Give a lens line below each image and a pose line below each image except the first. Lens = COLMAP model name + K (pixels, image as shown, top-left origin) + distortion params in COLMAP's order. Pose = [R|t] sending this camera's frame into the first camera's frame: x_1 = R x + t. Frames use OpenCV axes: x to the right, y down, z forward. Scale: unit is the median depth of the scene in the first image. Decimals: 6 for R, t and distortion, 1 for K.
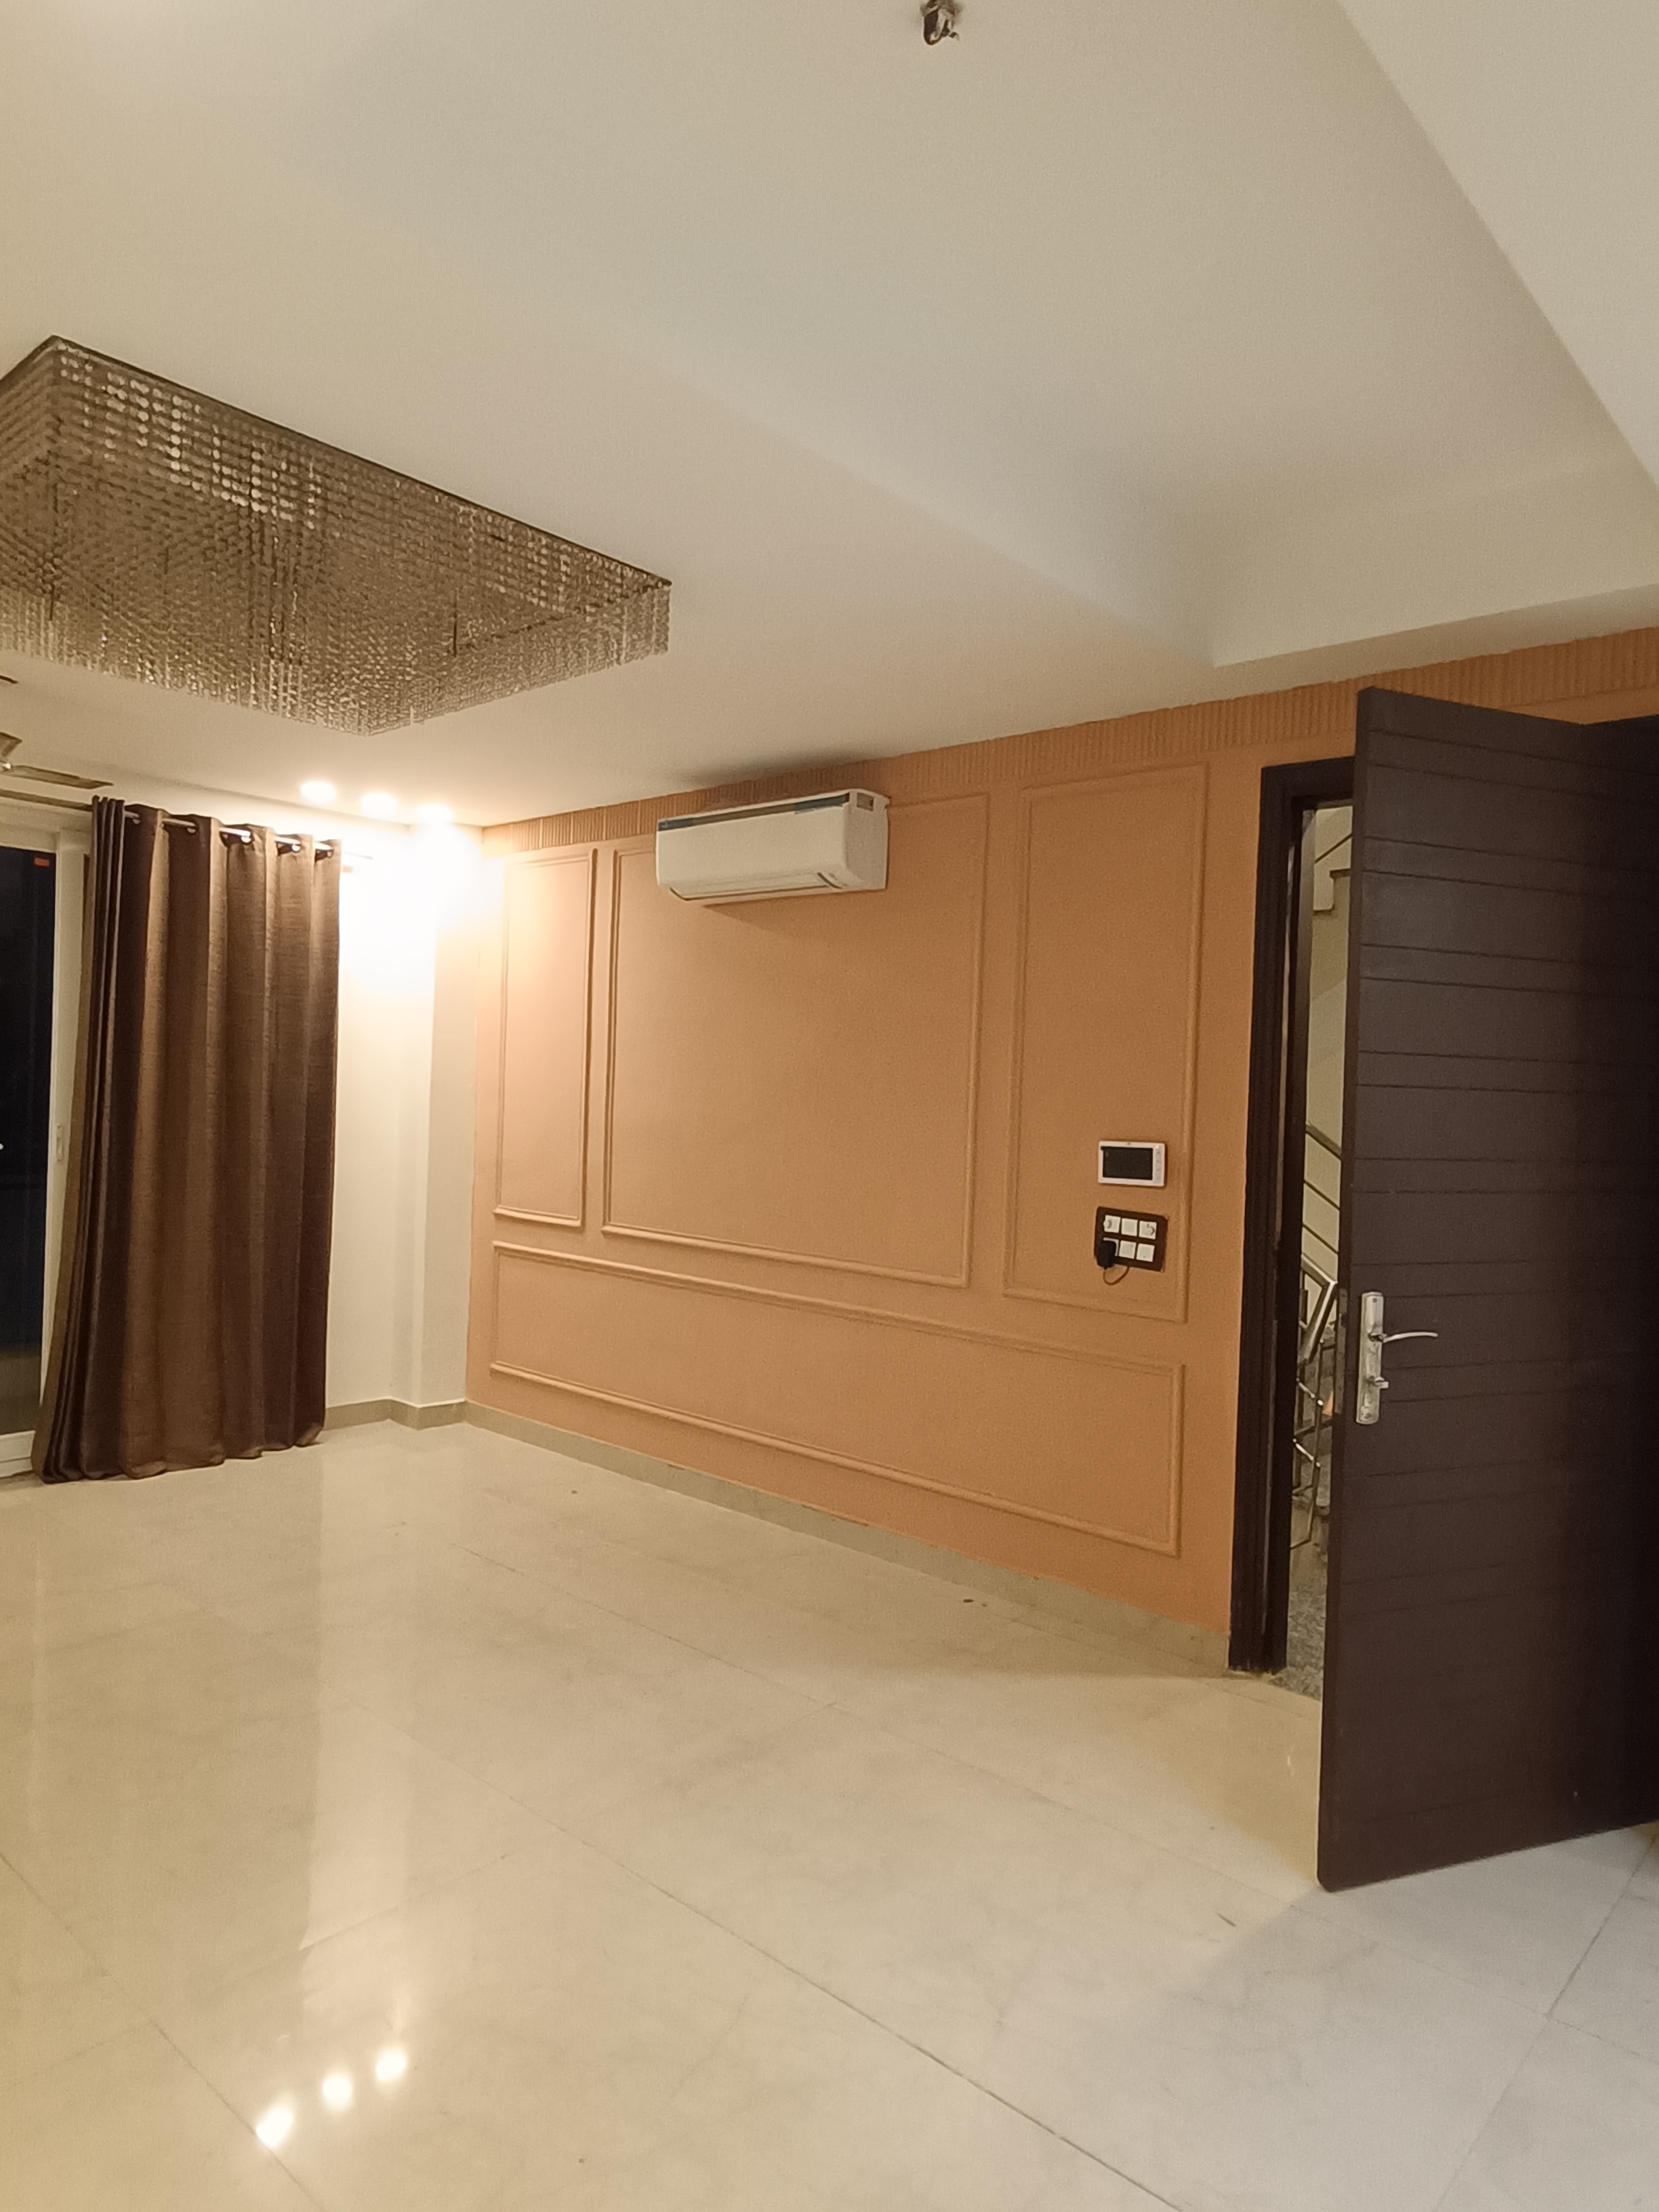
lens RADIAL K [[1407.4, 0, 826.0], [0, 1407.4, 1101.2], [0, 0, 1]] dist [-0.000541, 0.047830]
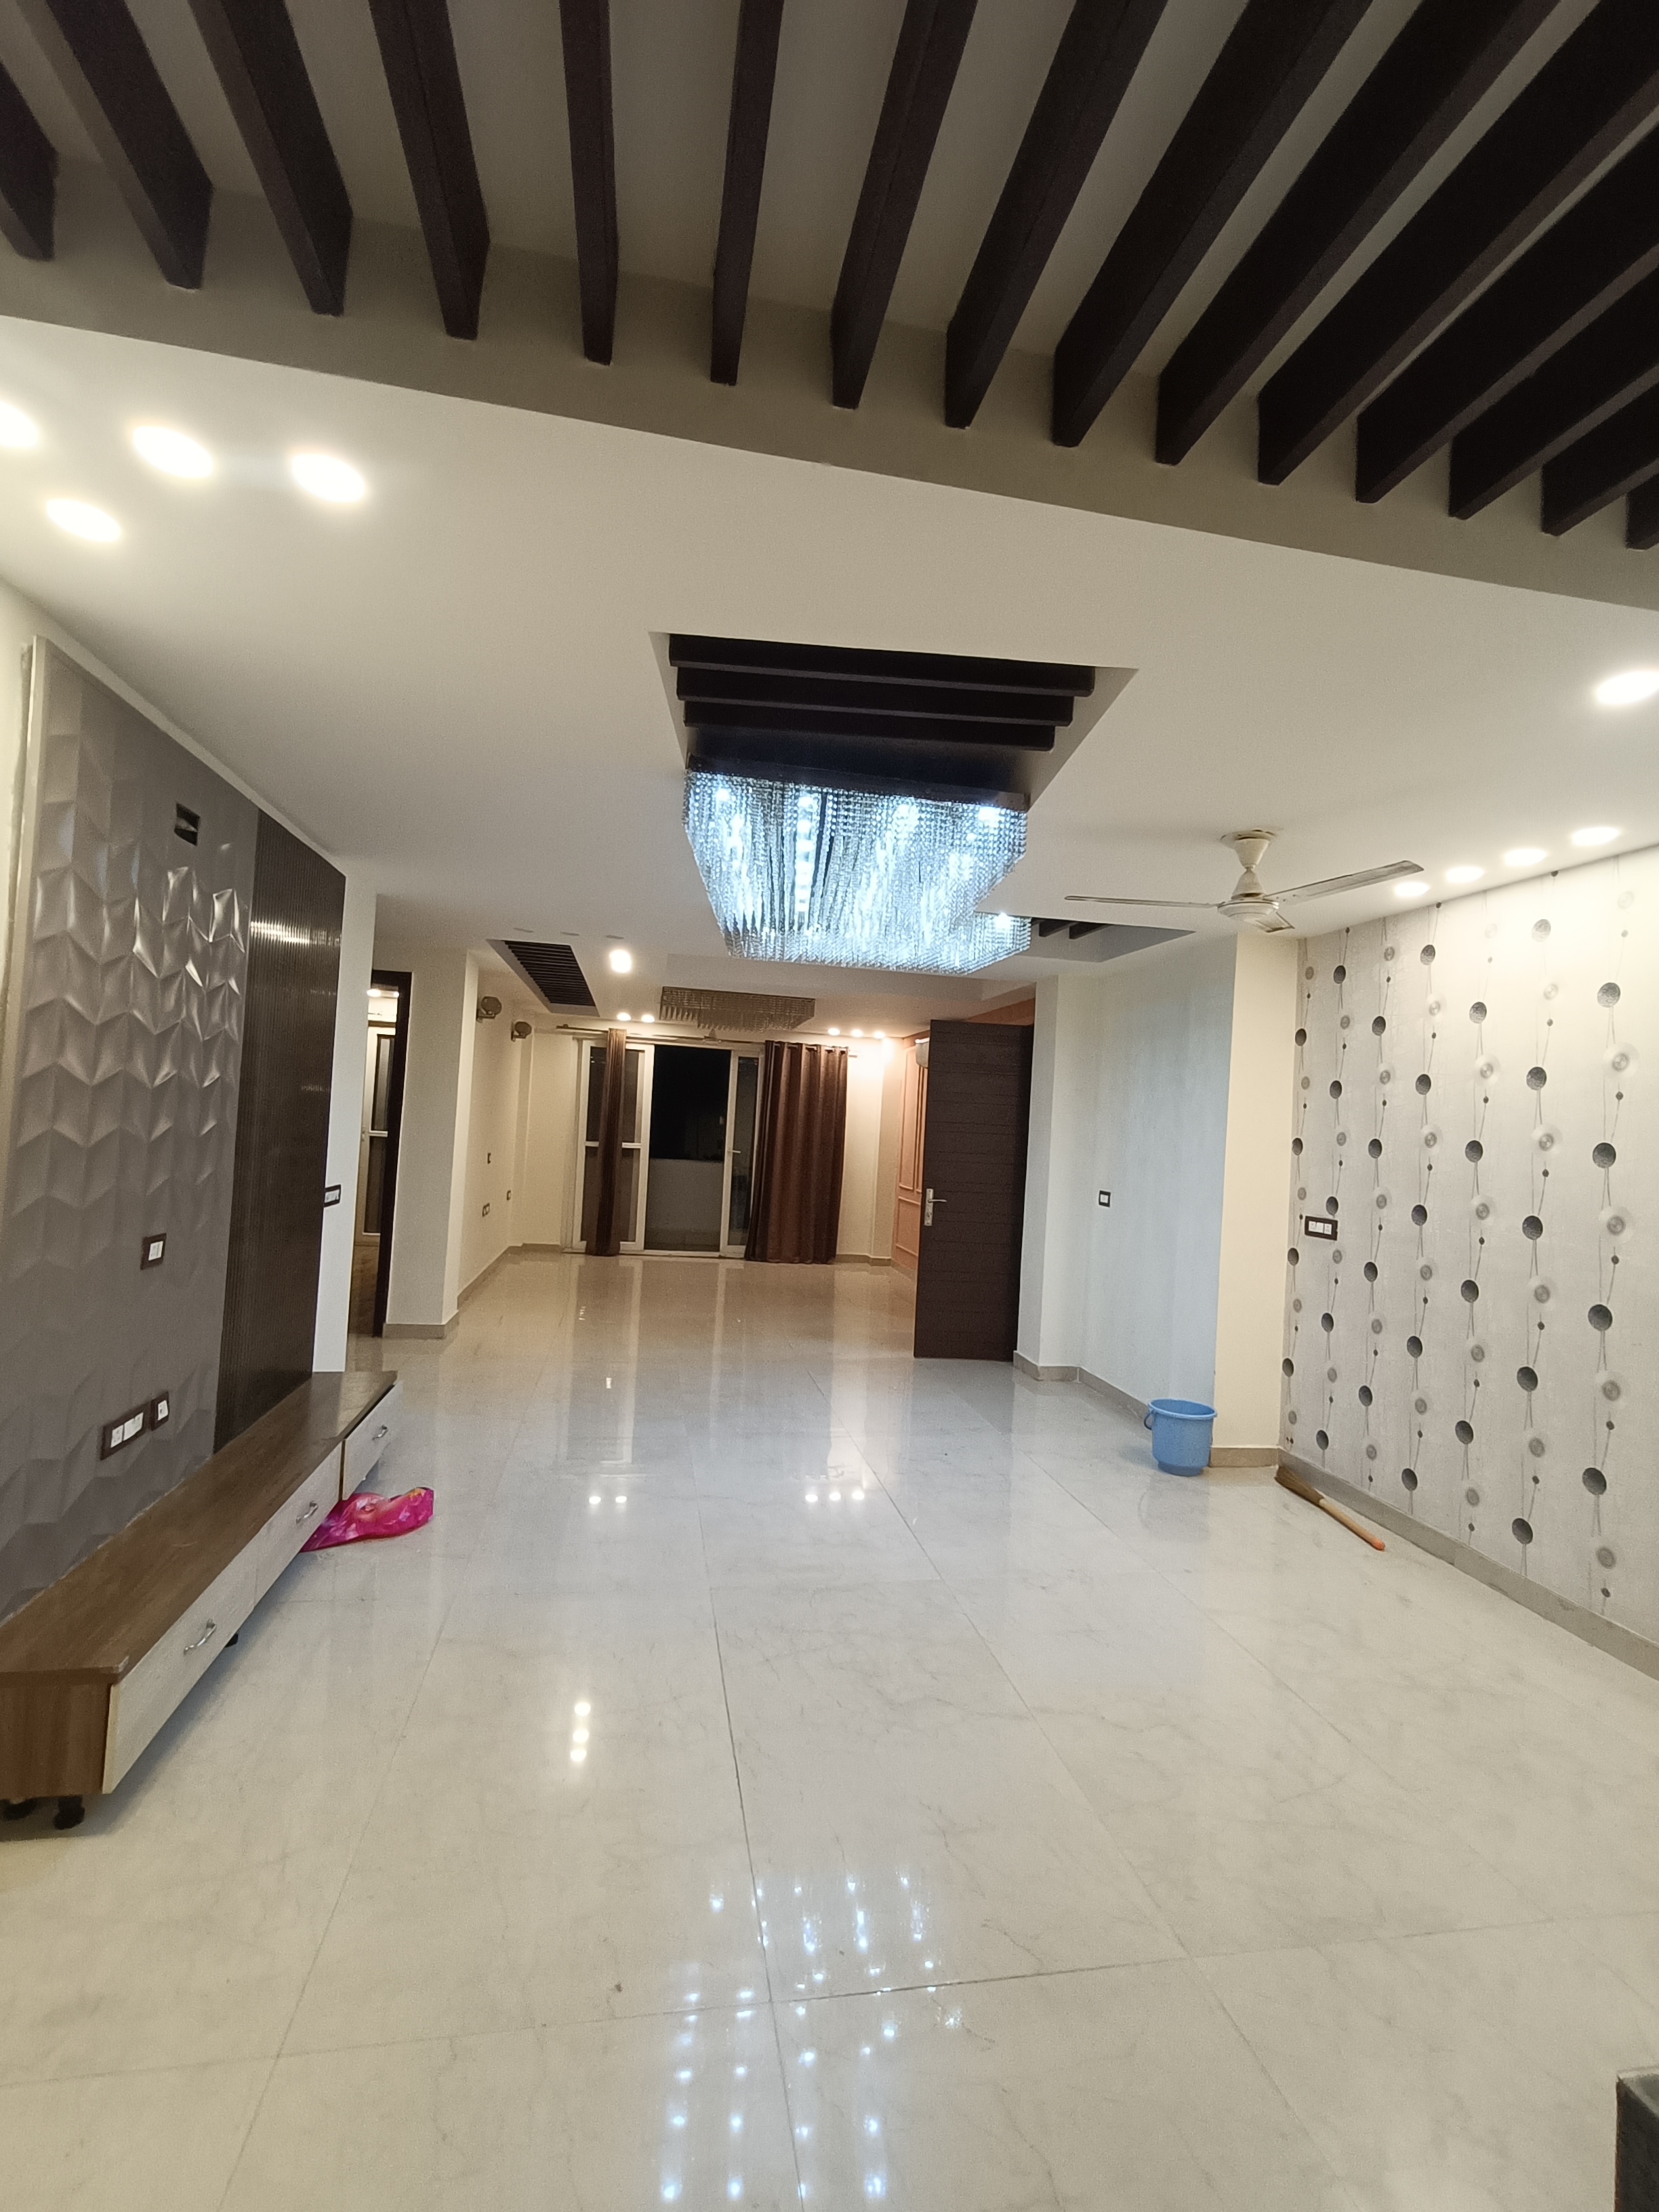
lens RADIAL K [[1026.4, 0, 832.1], [0, 1026.4, 1107.9], [0, 0, 1]] dist [-0.002090, 0.007121]
pose [[0.790642, 0.000803, -0.612278, 0.916491], [-0.033971, 0.998516, -0.042558, 0.023190], [0.611336, 0.054447, 0.789496, -0.641722]]
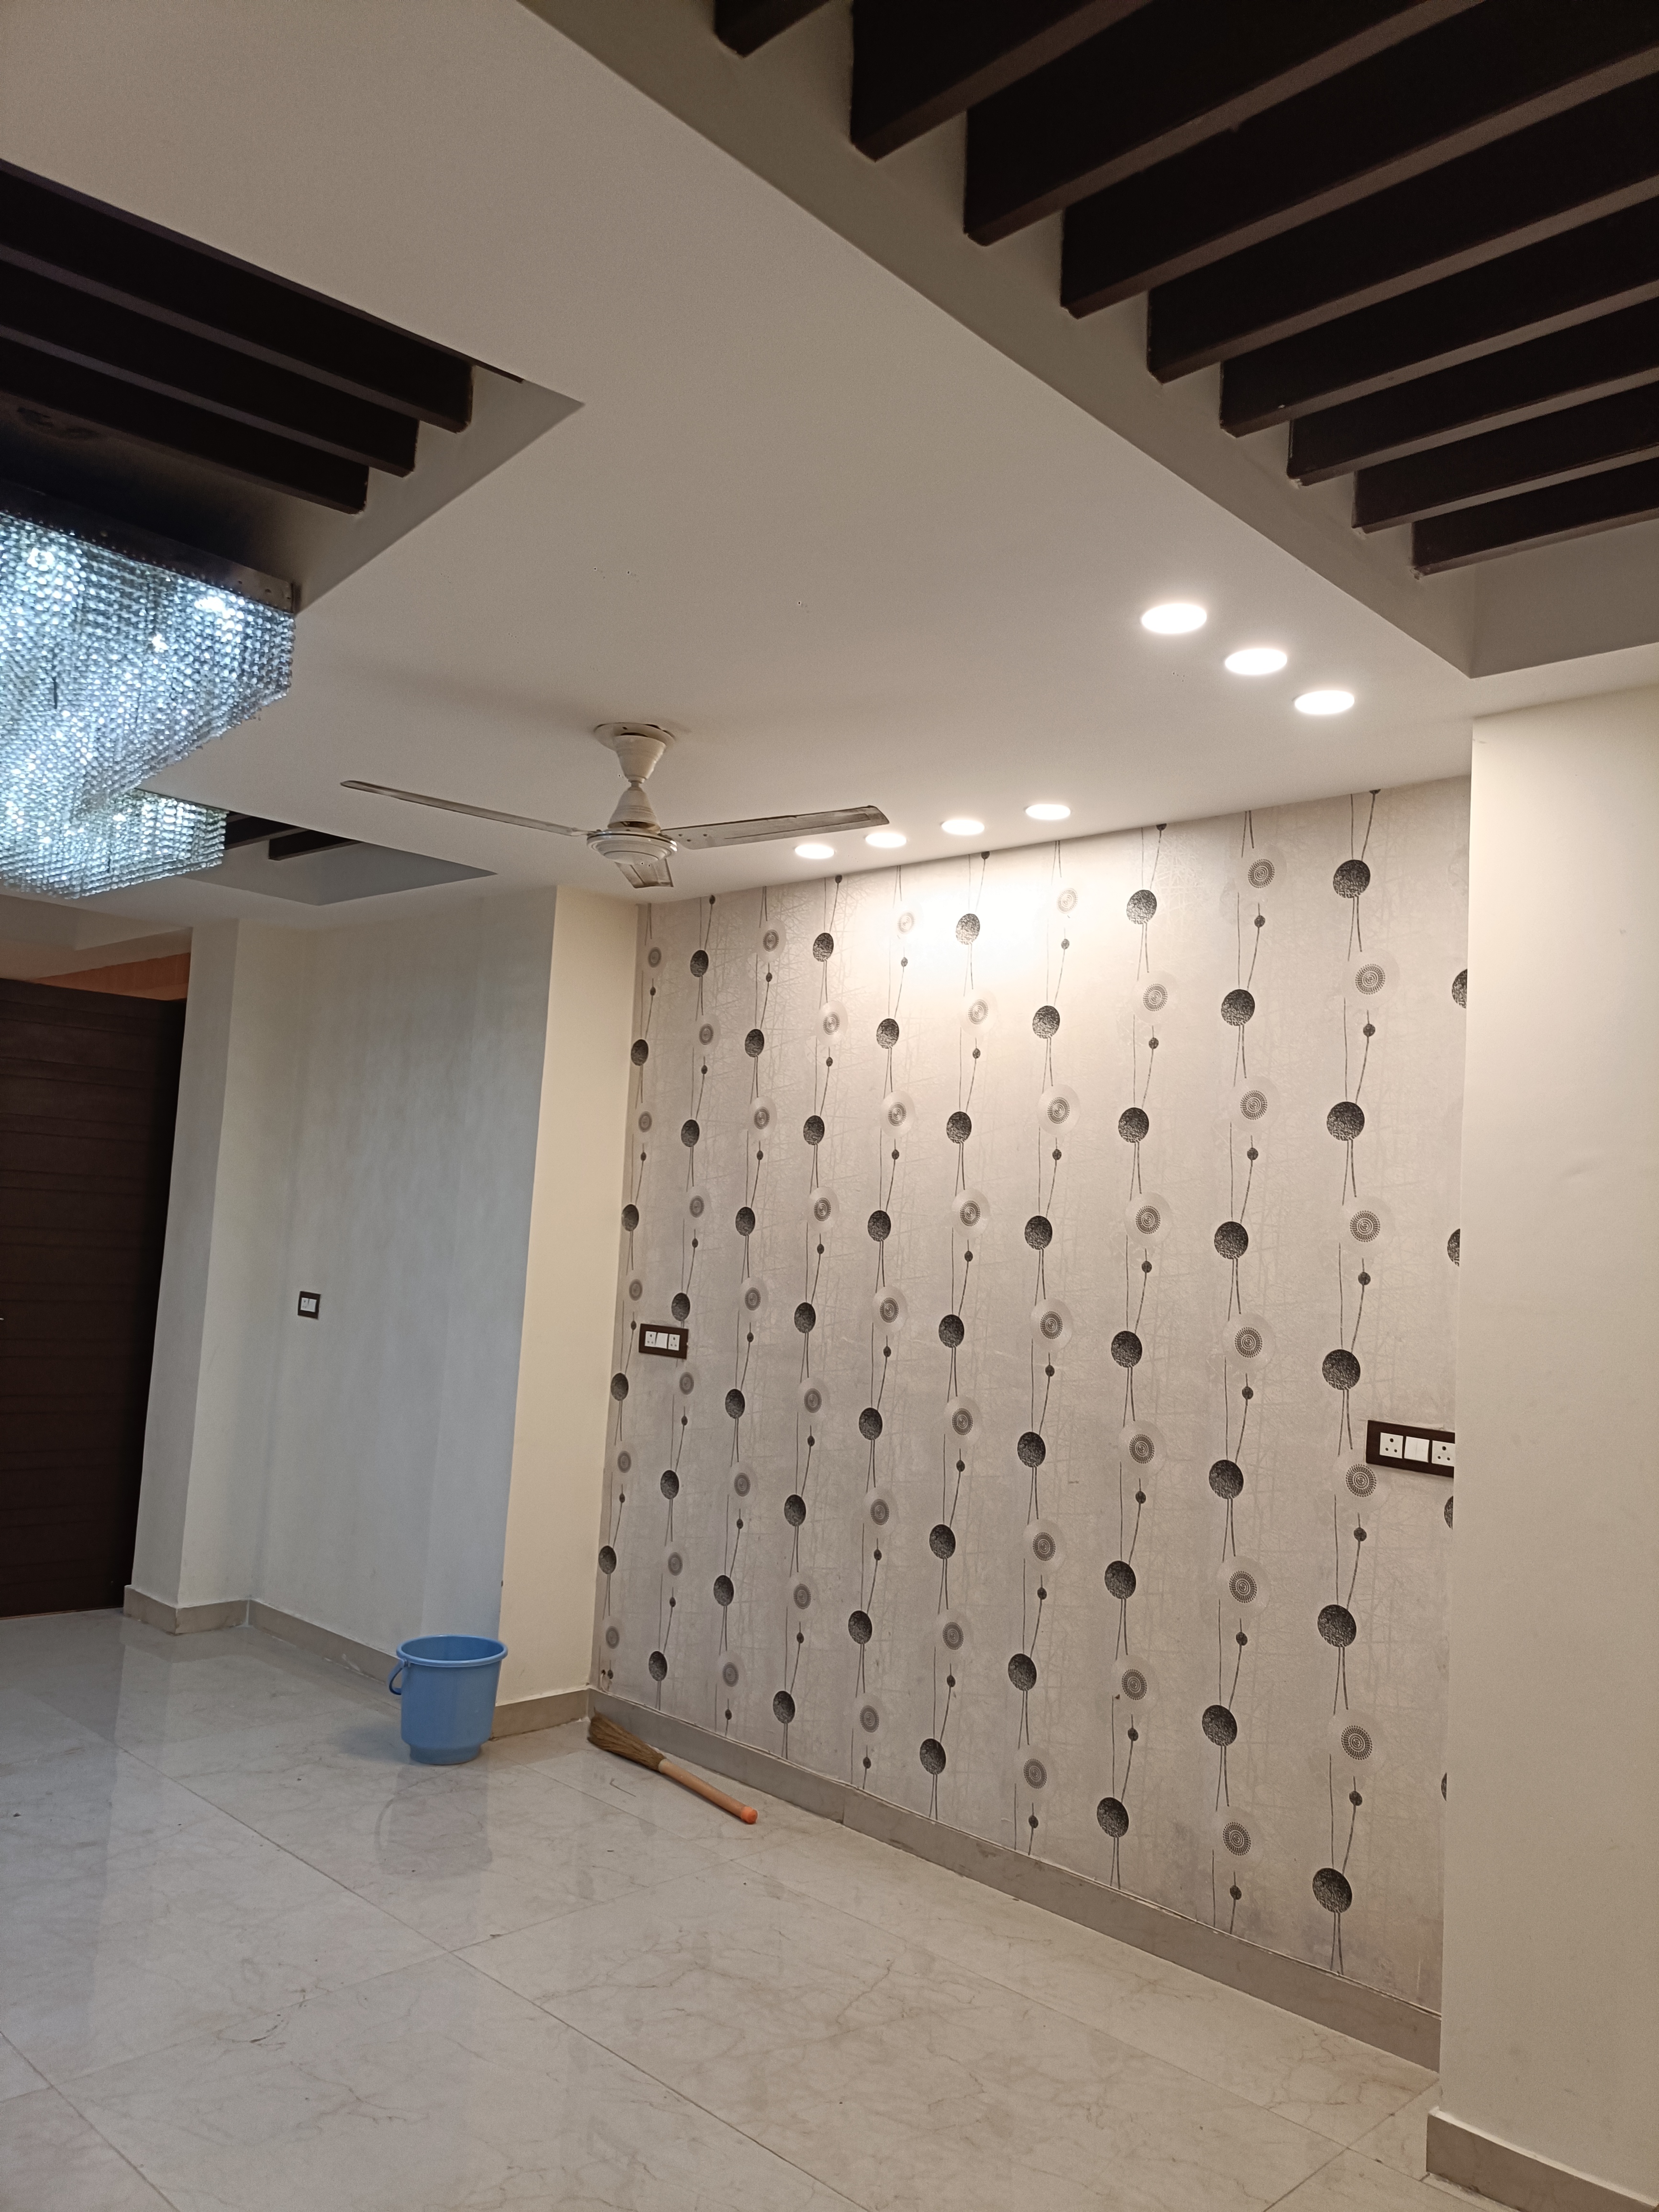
lens RADIAL K [[1618.2, 0, 834.8], [0, 1618.2, 1106.2], [0, 0, 1]] dist [0.038087, -0.023208]
pose [[0.999065, 0.024855, -0.035378, 0.828976], [-0.027923, 0.995637, -0.089036, 0.020269], [0.033011, 0.089941, 0.995400, -0.608668]]
